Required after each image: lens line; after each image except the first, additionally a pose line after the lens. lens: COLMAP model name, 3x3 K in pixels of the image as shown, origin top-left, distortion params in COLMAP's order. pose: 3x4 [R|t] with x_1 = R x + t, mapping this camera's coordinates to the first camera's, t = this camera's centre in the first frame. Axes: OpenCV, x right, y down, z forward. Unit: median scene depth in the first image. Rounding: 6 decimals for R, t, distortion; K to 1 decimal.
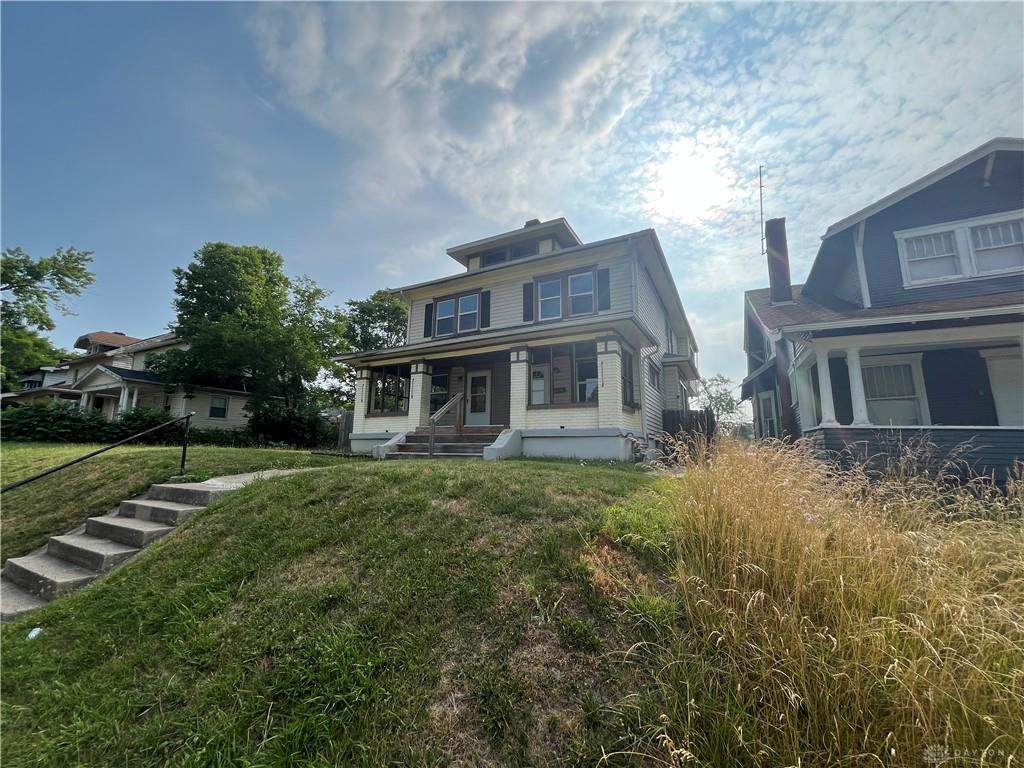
lens RADIAL K [[411.9, 0, 515.4], [0, 411.9, 381.0], [0, 0, 1]] dist [-0.001798, -0.000979]
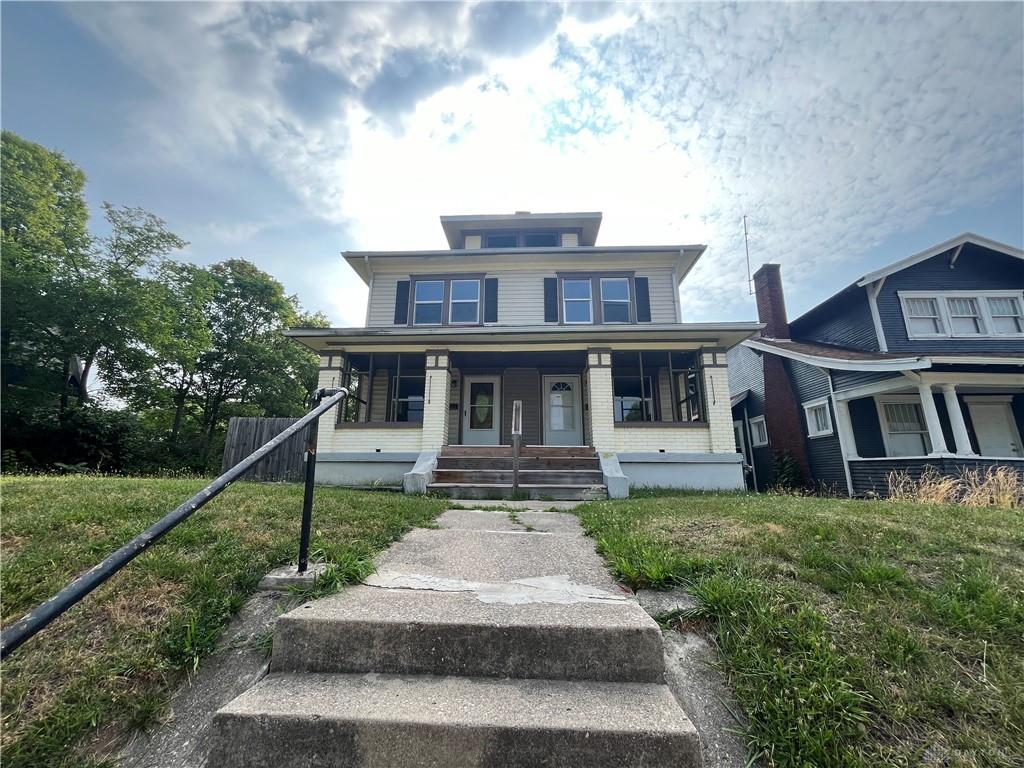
lens RADIAL K [[411.9, 0, 522.8], [0, 411.9, 383.8], [0, 0, 1]] dist [-0.001798, -0.000979]
pose [[0.905552, 0.090310, 0.414511, -0.340478], [-0.070532, 0.995530, -0.062811, 0.034821], [-0.418330, 0.027643, 0.907874, 0.255328]]
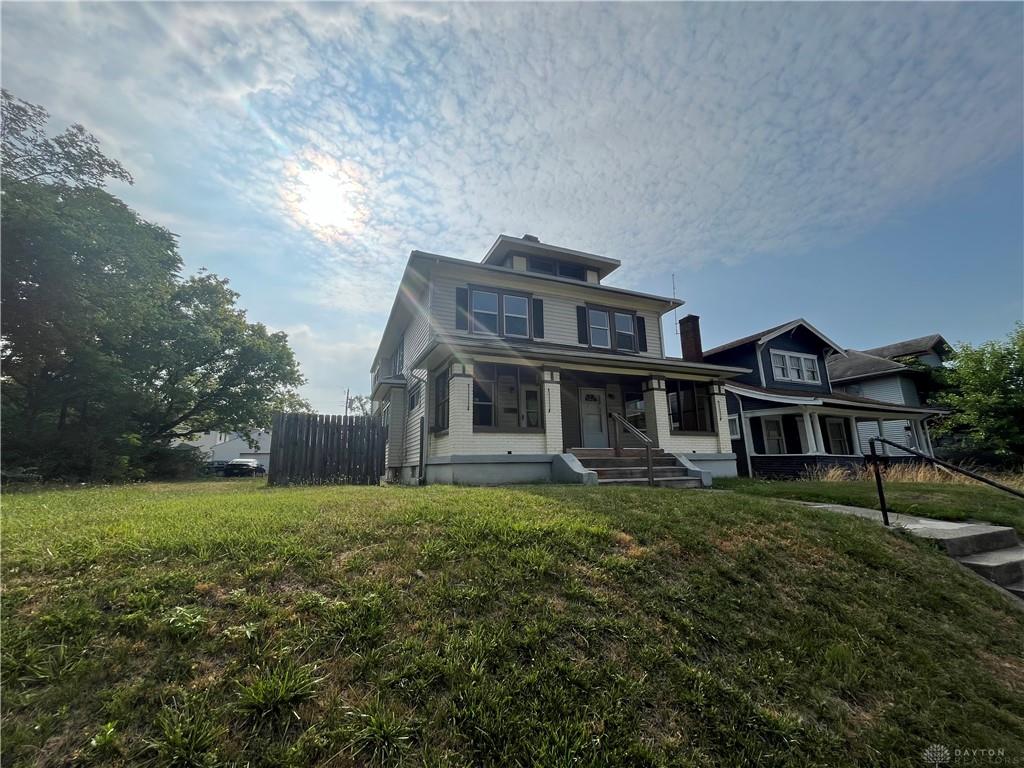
lens RADIAL K [[411.9, 0, 500.7], [0, 411.9, 366.5], [0, 0, 1]] dist [-0.001798, -0.000979]
pose [[0.631739, 0.164713, 0.757480, -0.821445], [-0.111454, 0.986312, -0.121519, 0.054409], [-0.767127, -0.007656, 0.641449, 0.481886]]
